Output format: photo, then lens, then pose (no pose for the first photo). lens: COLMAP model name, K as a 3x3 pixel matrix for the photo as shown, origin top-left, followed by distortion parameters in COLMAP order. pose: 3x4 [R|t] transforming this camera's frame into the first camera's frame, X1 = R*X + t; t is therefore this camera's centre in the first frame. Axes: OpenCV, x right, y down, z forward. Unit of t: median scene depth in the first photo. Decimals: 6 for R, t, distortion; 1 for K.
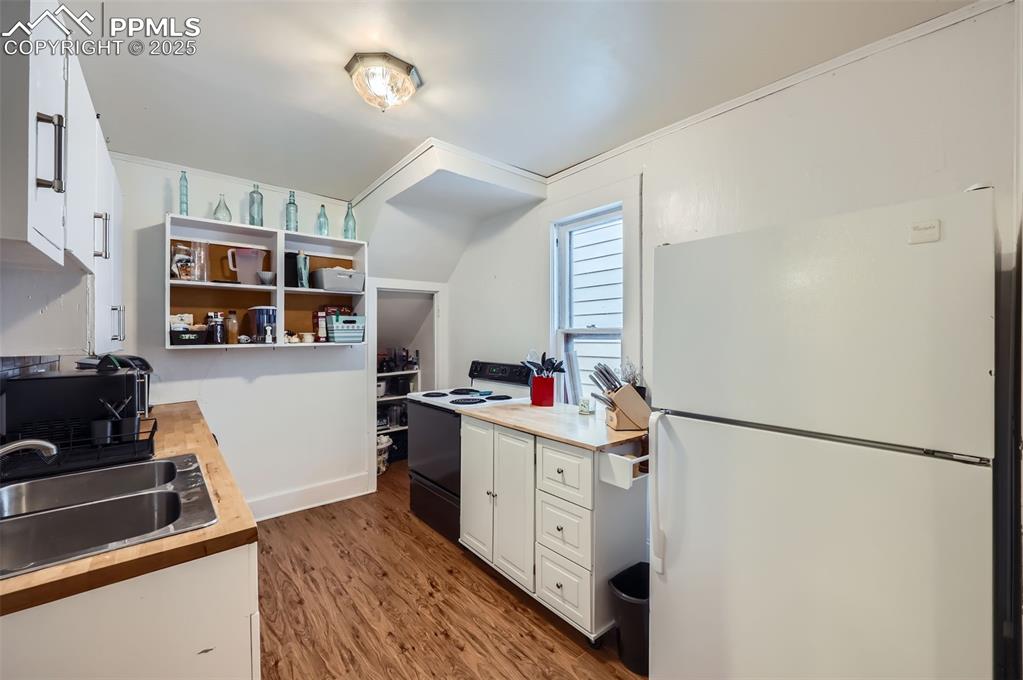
lens RADIAL K [[413.9, 0, 516.3], [0, 413.9, 336.6], [0, 0, 1]] dist [0.000425, 0.000451]
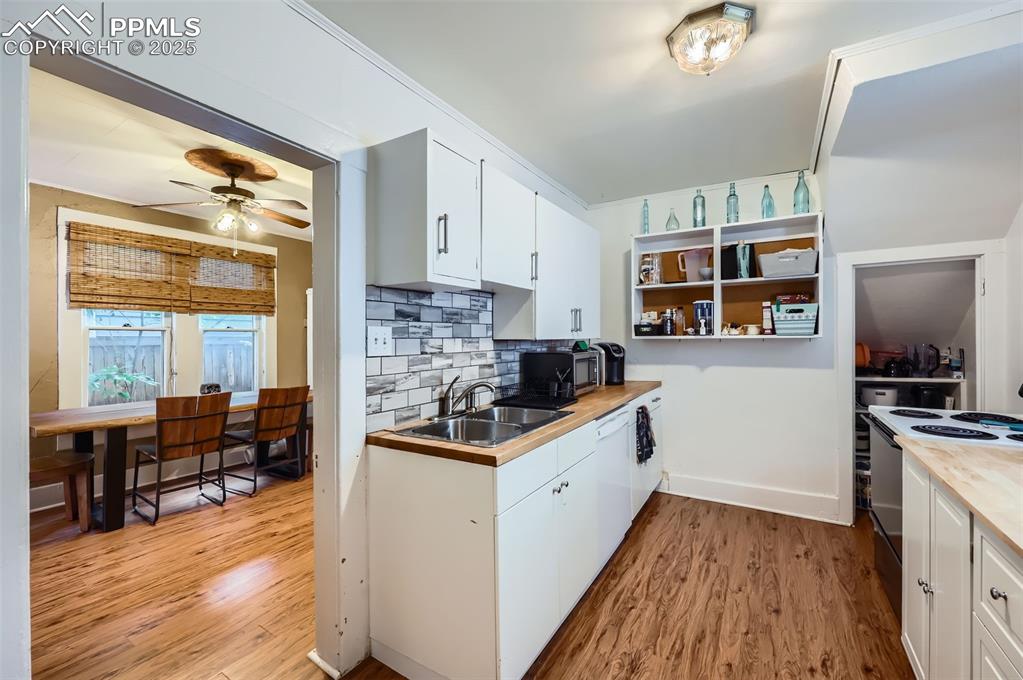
lens RADIAL K [[413.9, 0, 519.1], [0, 413.9, 336.4], [0, 0, 1]] dist [0.000425, 0.000451]
pose [[0.320581, 0.006548, -0.947199, 0.262520], [0.003784, 0.999959, 0.008193, 0.009210], [0.947214, -0.006210, 0.320543, 0.209438]]
